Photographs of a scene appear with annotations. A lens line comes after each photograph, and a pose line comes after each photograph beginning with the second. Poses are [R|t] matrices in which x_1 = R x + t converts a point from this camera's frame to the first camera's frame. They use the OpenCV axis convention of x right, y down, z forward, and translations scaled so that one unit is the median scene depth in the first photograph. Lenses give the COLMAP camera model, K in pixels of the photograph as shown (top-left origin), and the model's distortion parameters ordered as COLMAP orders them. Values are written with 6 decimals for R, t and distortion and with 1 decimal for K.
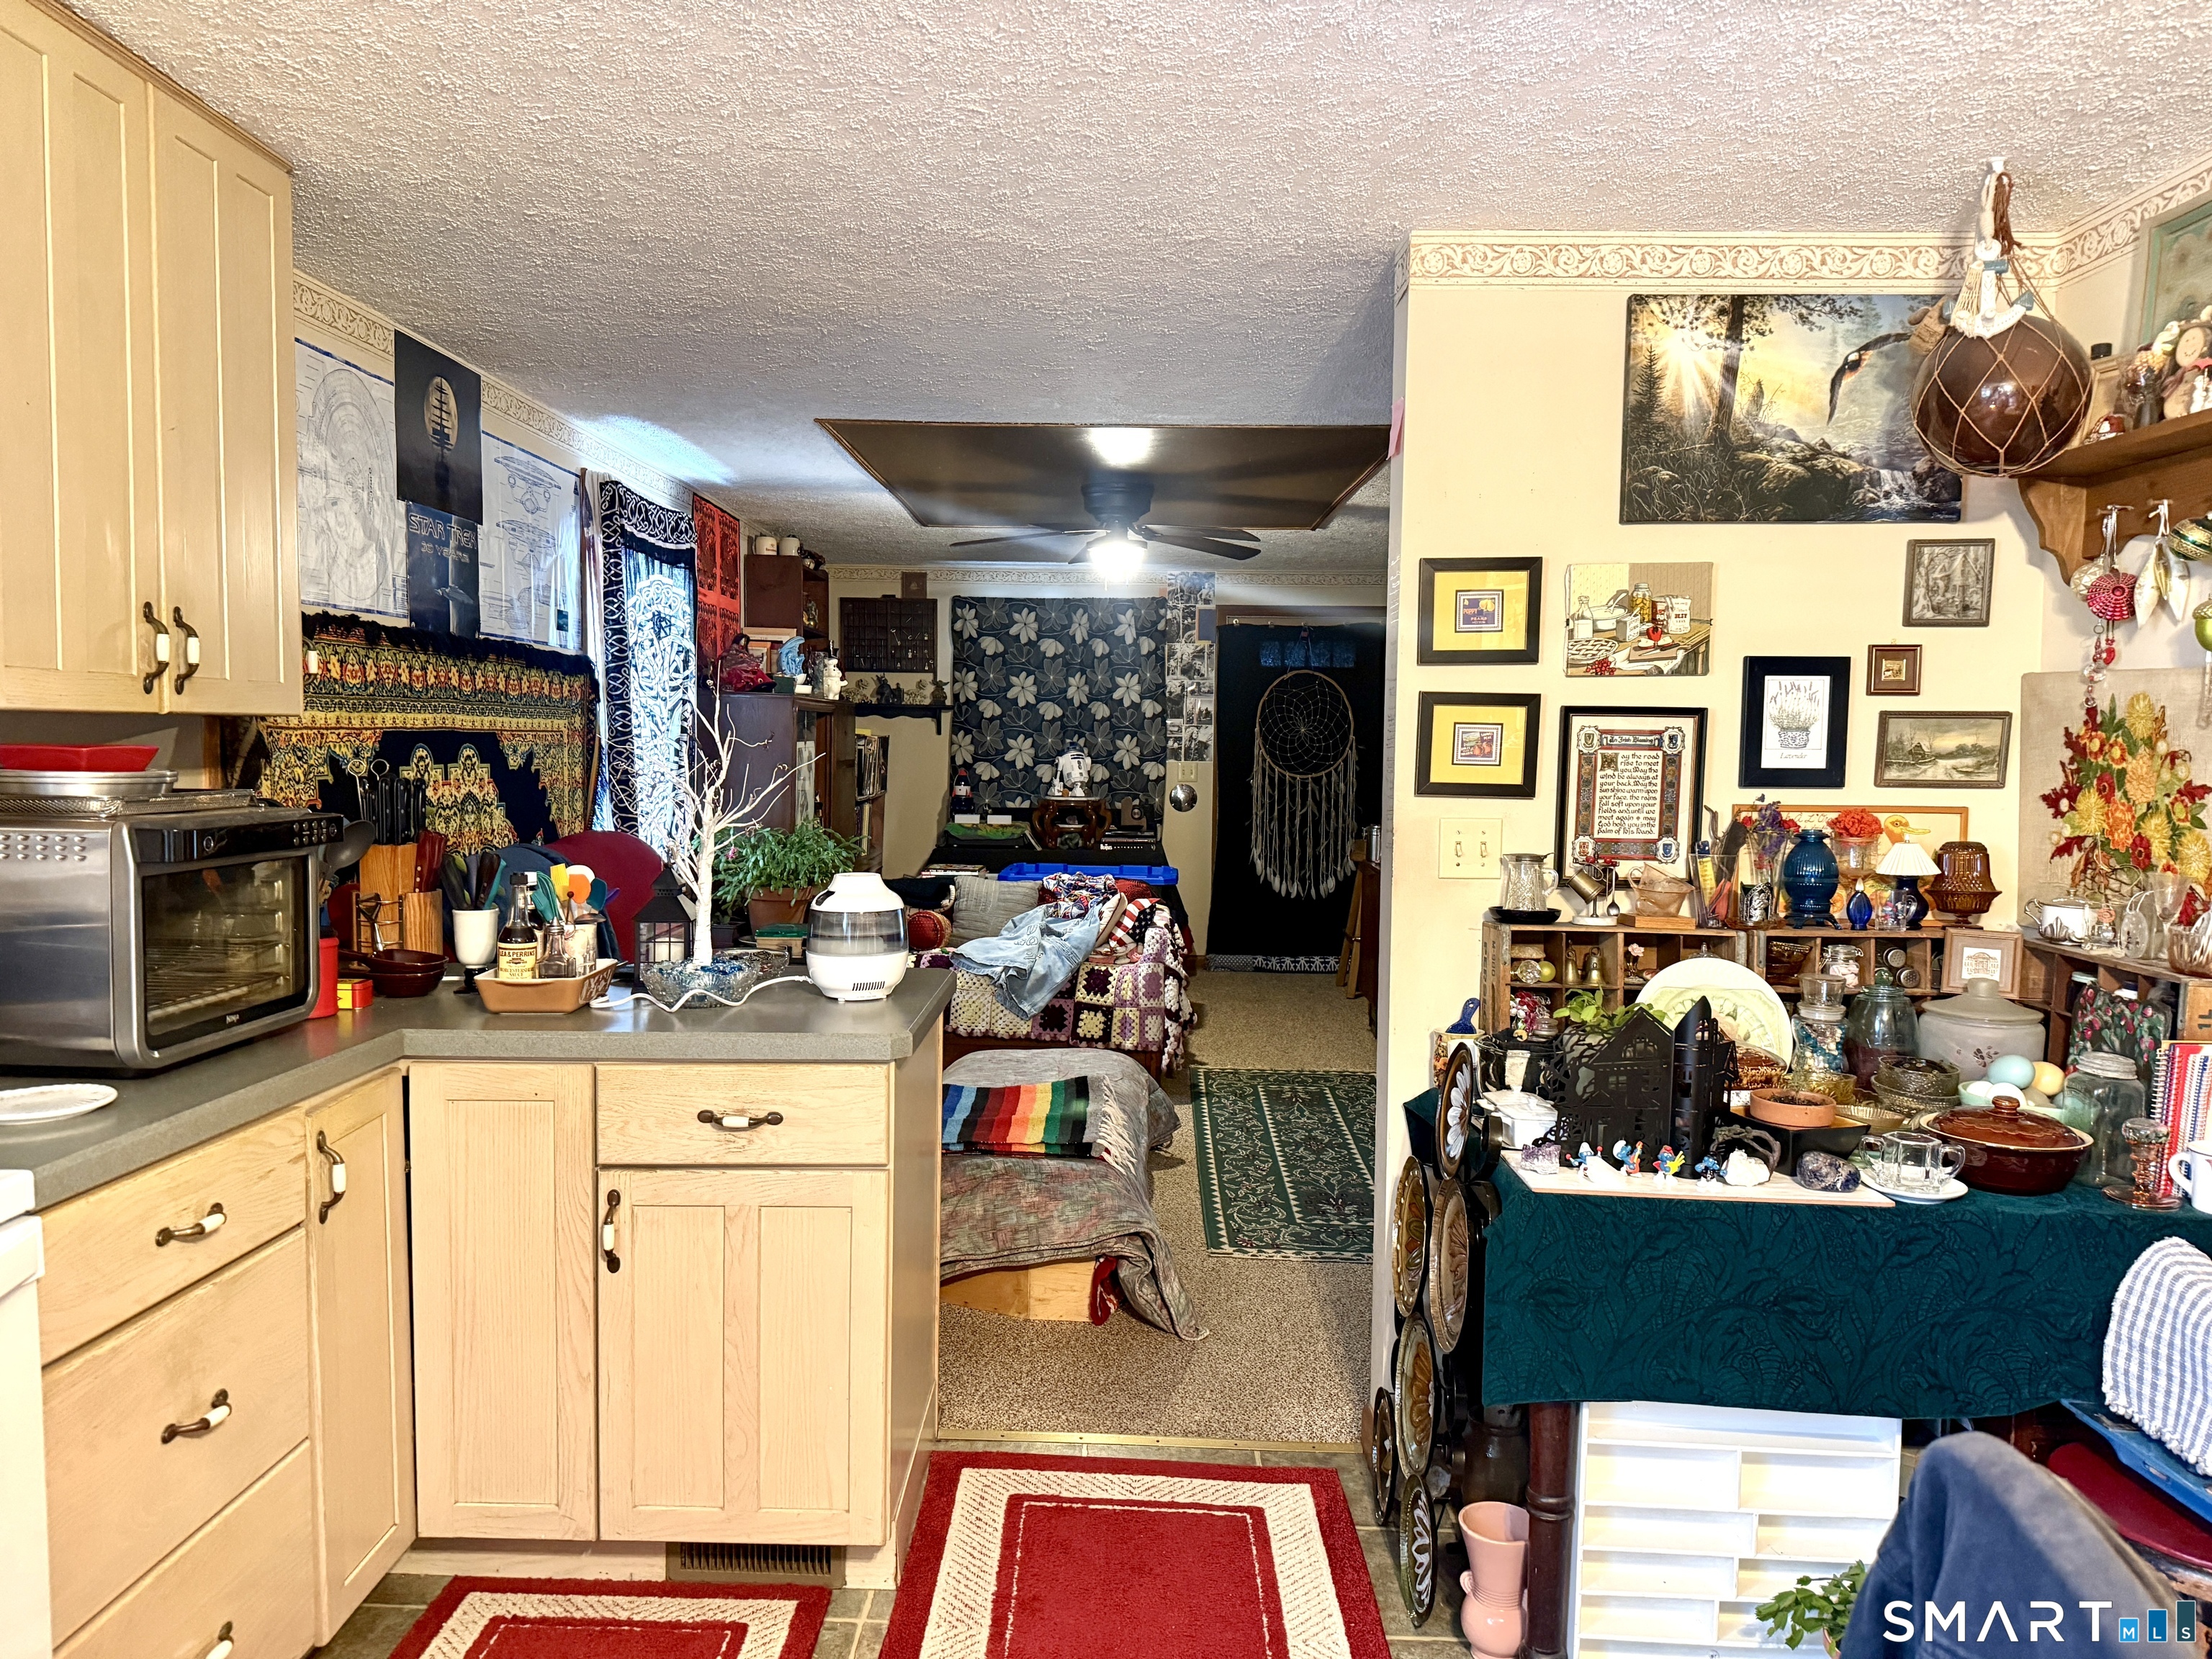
lens RADIAL K [[1536.2, 0, 1117.9], [0, 1536.2, 821.2], [0, 0, 1]] dist [0.044204, -0.049101]
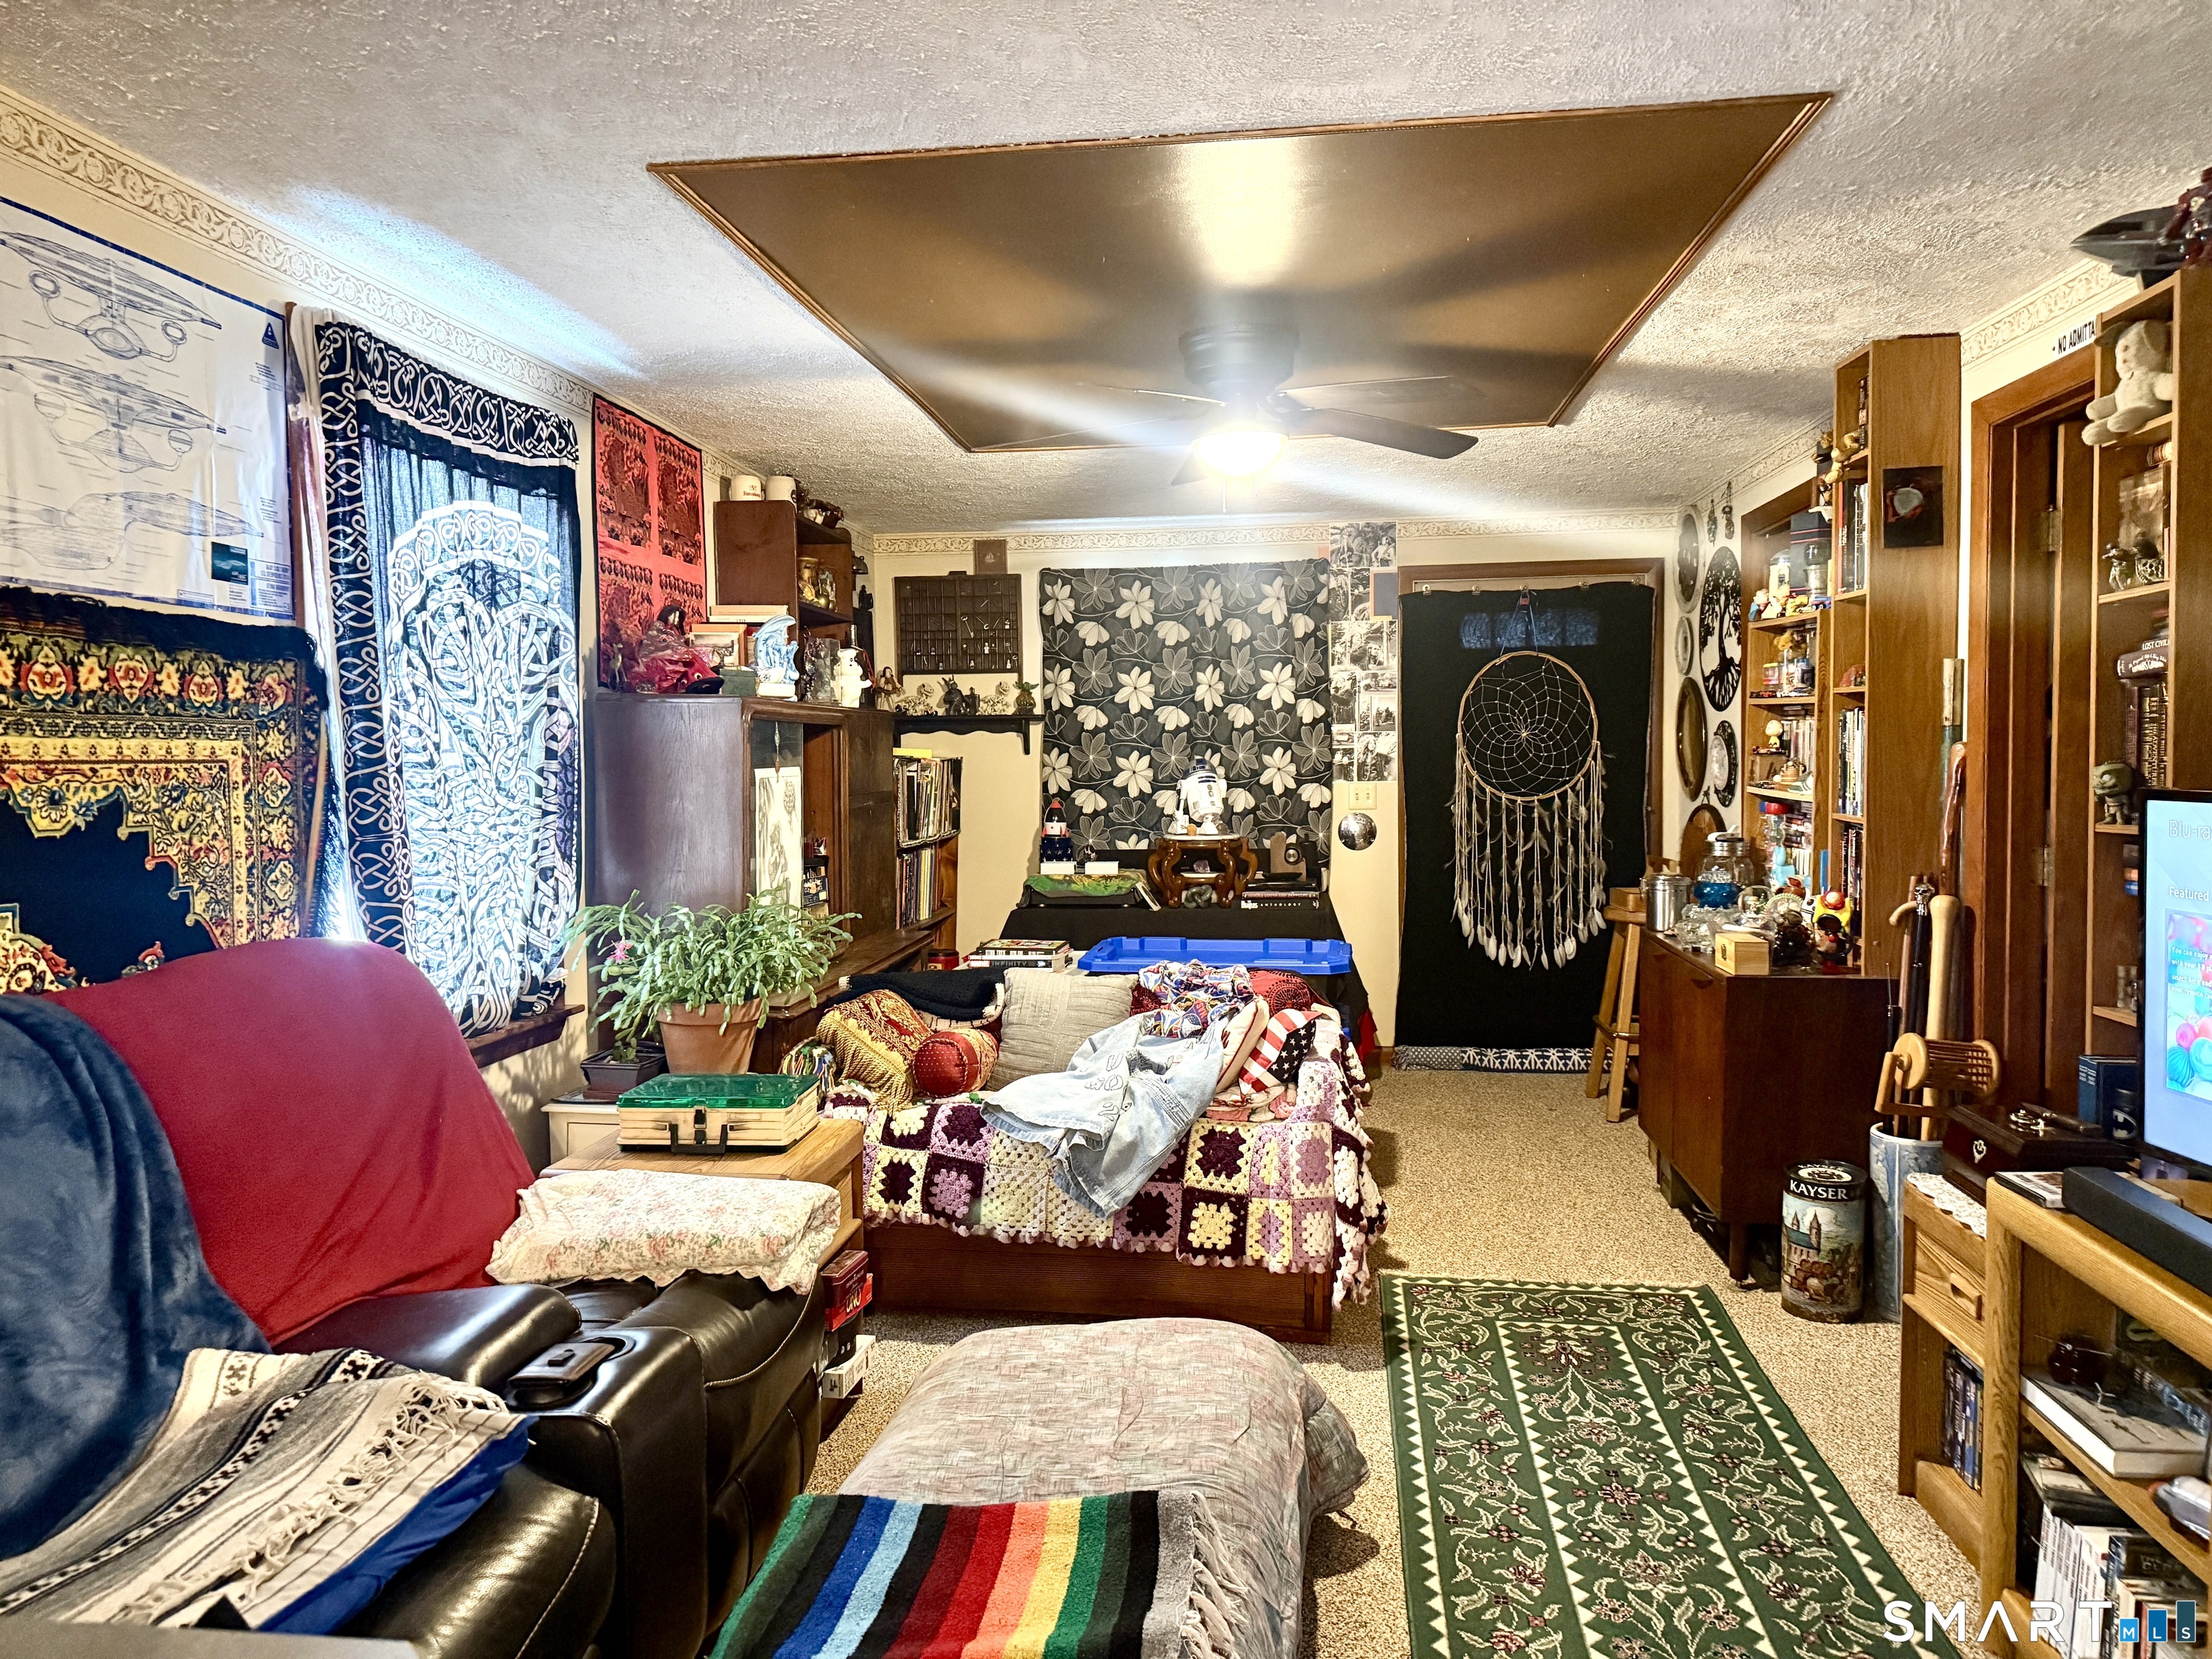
lens RADIAL K [[1536.2, 0, 1109.3], [0, 1536.2, 825.3], [0, 0, 1]] dist [0.044204, -0.049101]
pose [[0.992848, -0.021637, -0.117405, 0.019144], [0.020365, 0.999720, -0.012027, -0.020075], [0.117632, 0.009550, 0.993011, 0.444028]]
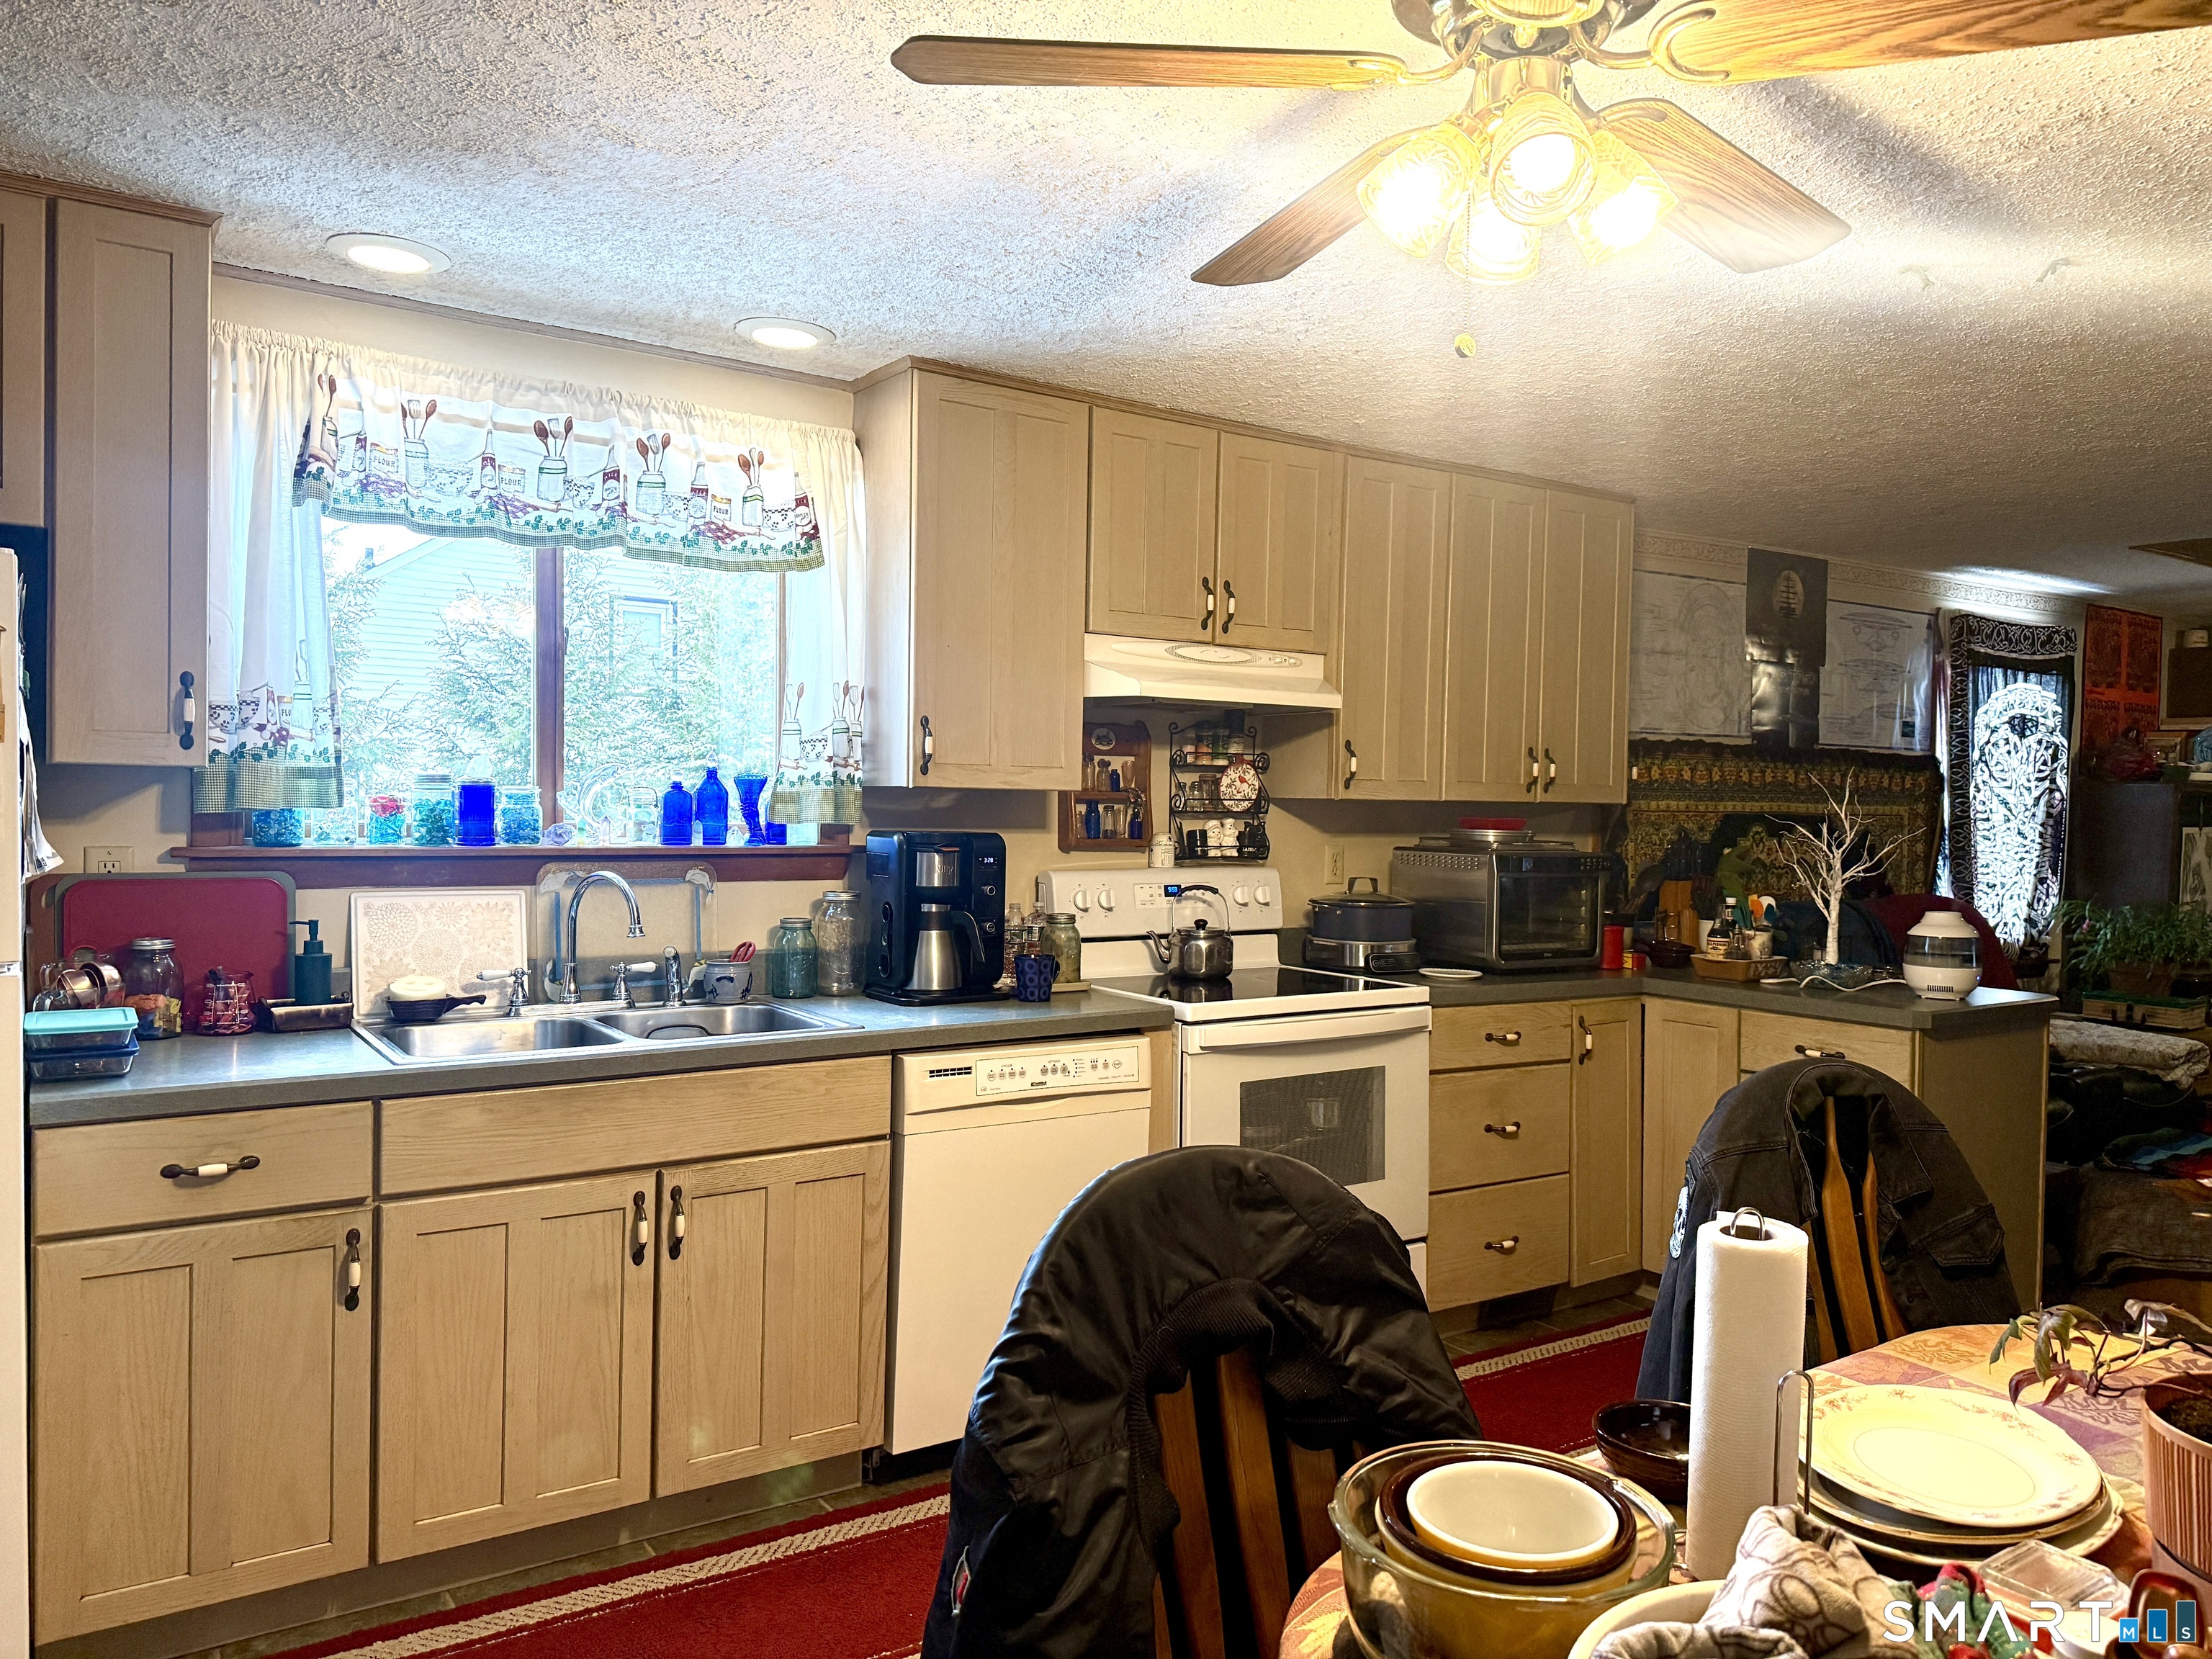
lens RADIAL K [[1536.2, 0, 1124.3], [0, 1536.2, 838.9], [0, 0, 1]] dist [0.044204, -0.049101]
pose [[0.565125, 0.016646, -0.824837, 0.308476], [-0.054925, 0.998337, -0.017483, 0.017478], [0.823175, 0.055185, 0.565100, -0.236335]]
